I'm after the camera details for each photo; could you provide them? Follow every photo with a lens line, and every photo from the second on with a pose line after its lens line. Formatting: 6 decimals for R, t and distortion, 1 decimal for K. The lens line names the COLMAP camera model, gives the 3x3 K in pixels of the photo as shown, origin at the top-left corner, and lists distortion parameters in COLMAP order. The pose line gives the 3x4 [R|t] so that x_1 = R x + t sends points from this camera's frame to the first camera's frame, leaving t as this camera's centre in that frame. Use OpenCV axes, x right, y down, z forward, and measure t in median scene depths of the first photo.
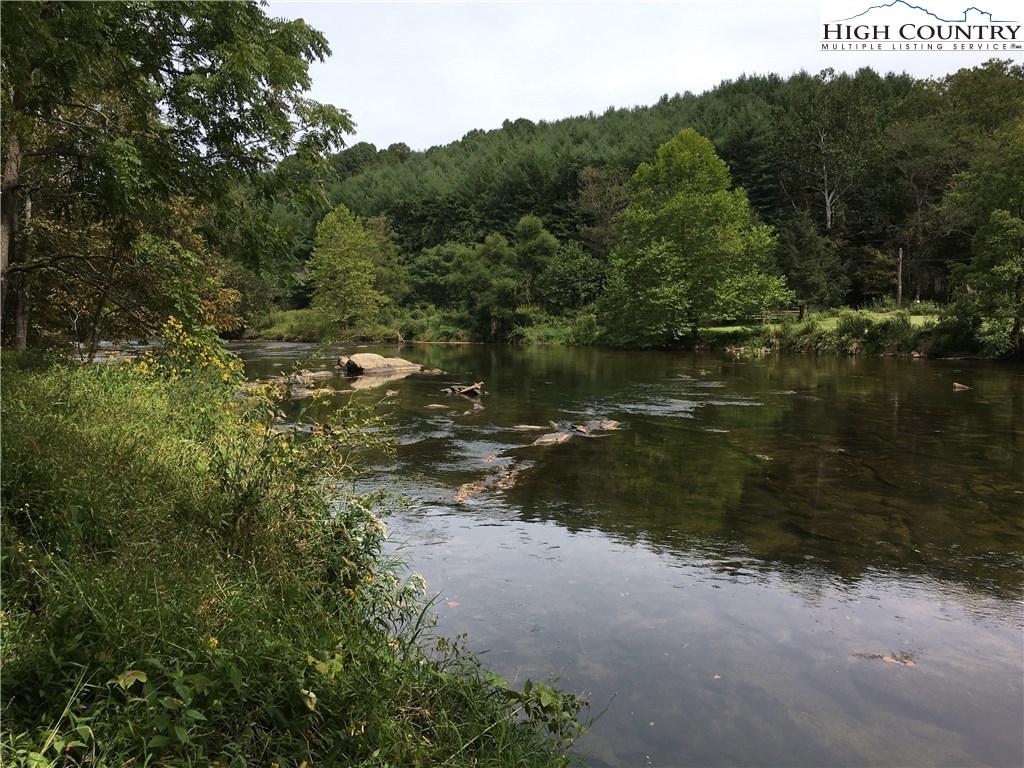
lens RADIAL K [[869.9, 0, 508.5], [0, 869.9, 373.6], [0, 0, 1]] dist [0.058218, -0.062745]
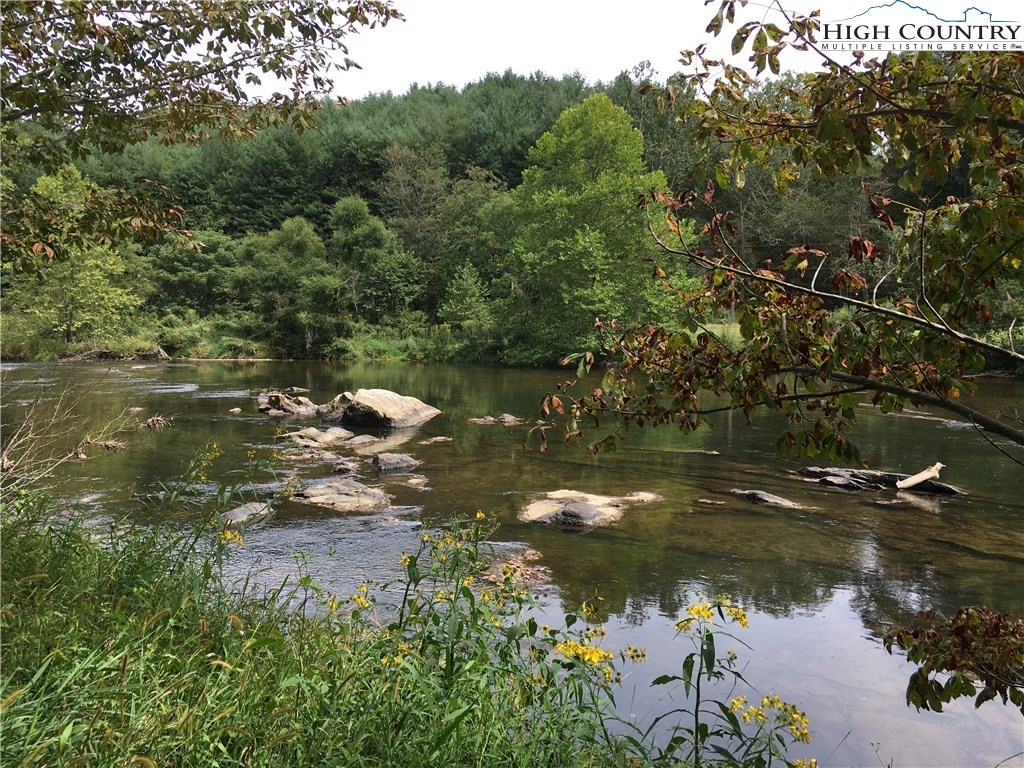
lens RADIAL K [[869.9, 0, 512.7], [0, 869.9, 381.7], [0, 0, 1]] dist [0.058218, -0.062745]
pose [[0.919136, -0.018581, 0.393502, -0.146530], [0.020435, 0.999791, -0.000521, -0.011334], [-0.393411, 0.008520, 0.919323, 0.216188]]
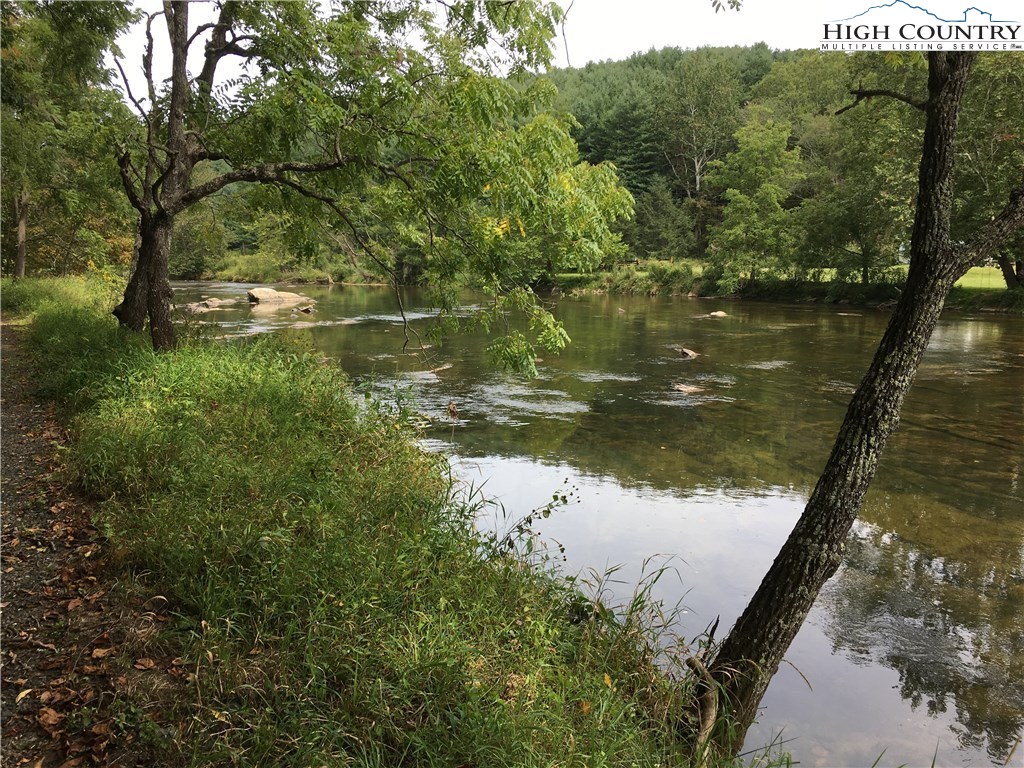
lens RADIAL K [[869.9, 0, 517.6], [0, 869.9, 384.4], [0, 0, 1]] dist [0.058218, -0.062745]
pose [[0.999618, 0.005932, 0.026984, 0.100222], [-0.007883, 0.997319, 0.072752, 0.012428], [-0.026480, -0.072937, 0.996985, -0.205311]]
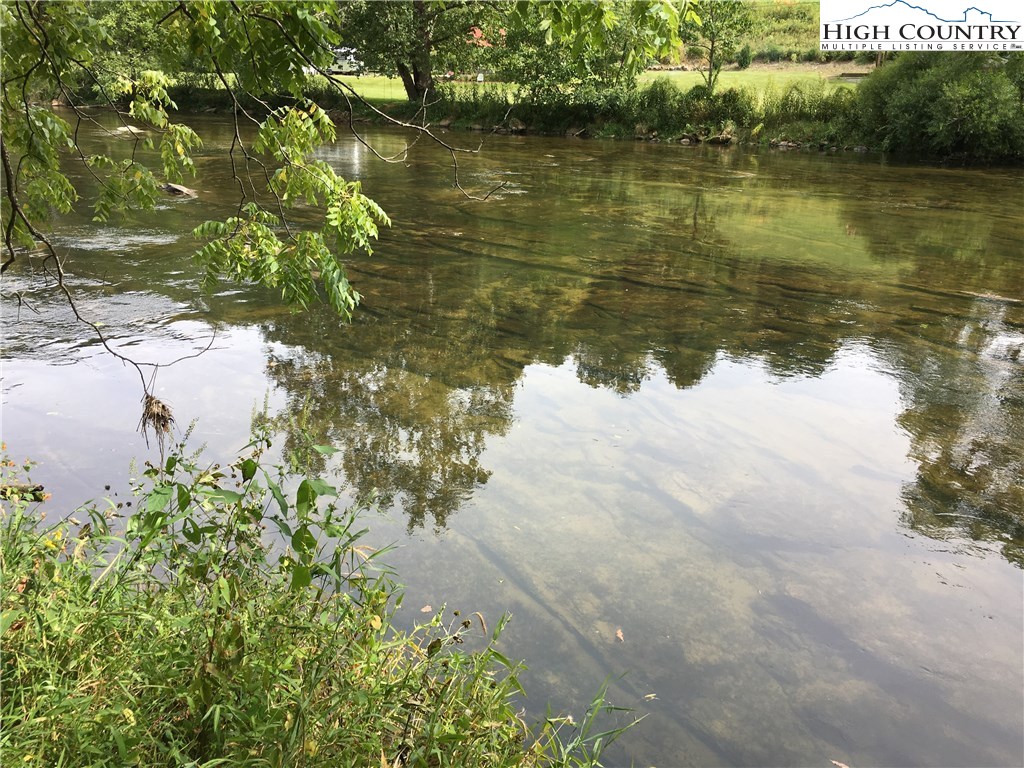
lens RADIAL K [[869.9, 0, 512.8], [0, 869.9, 382.3], [0, 0, 1]] dist [0.058218, -0.062745]
pose [[0.746999, -0.193710, 0.635978, 0.078550], [0.012949, 0.960668, 0.277396, 0.009336], [-0.664699, -0.198979, 0.720127, -0.137518]]
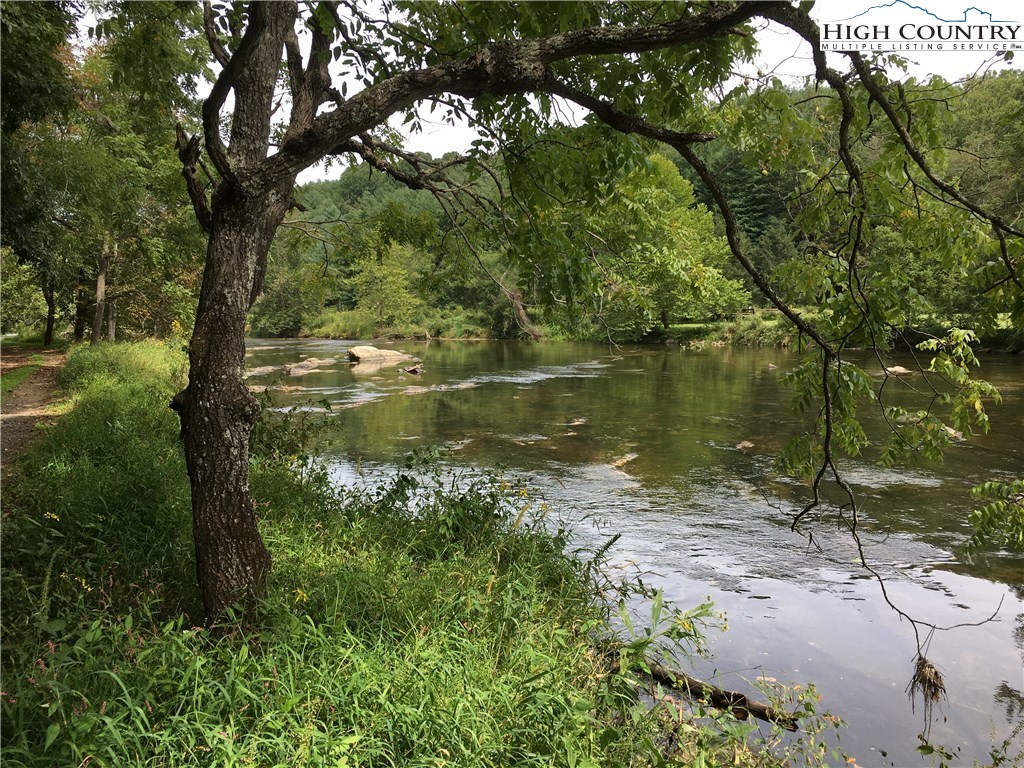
lens RADIAL K [[869.9, 0, 509.0], [0, 869.9, 383.6], [0, 0, 1]] dist [0.058218, -0.062745]
pose [[0.996671, -0.001821, -0.081508, 0.076260], [0.002888, 0.999912, 0.012965, 0.008097], [0.081477, -0.013157, 0.996588, -0.137132]]
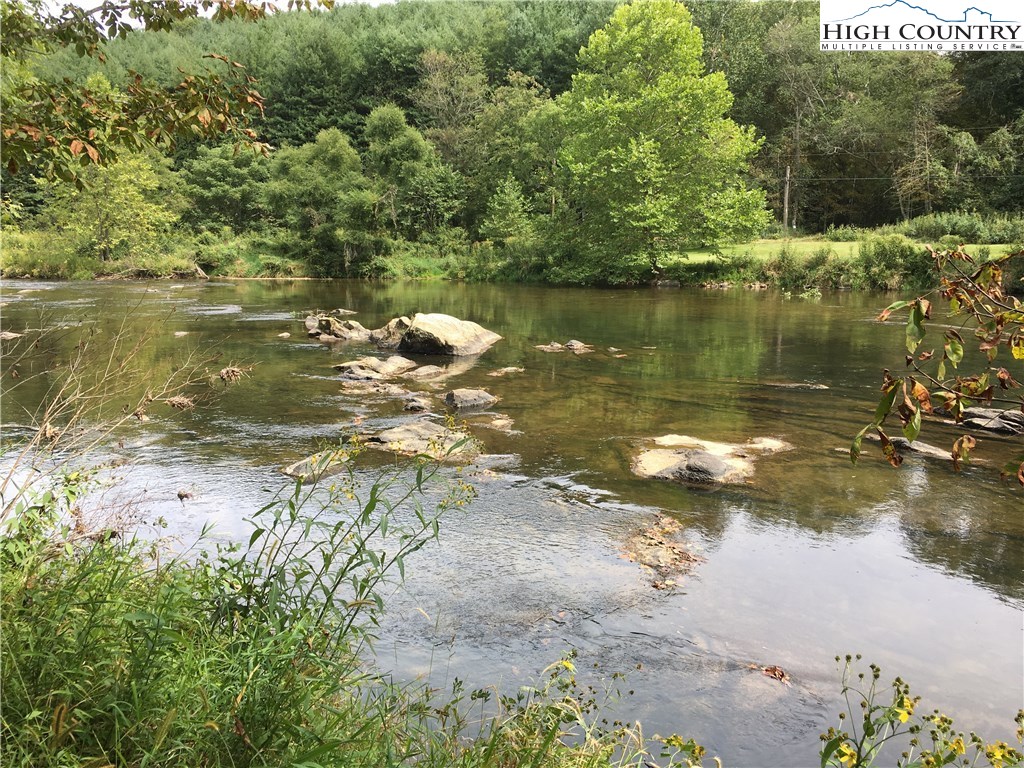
lens RADIAL K [[869.9, 0, 510.2], [0, 869.9, 386.8], [0, 0, 1]] dist [0.058218, -0.062745]
pose [[0.933591, -0.055438, 0.354027, -0.148852], [0.021513, 0.994849, 0.099054, -0.013400], [-0.357695, -0.084860, 0.929975, 0.237680]]
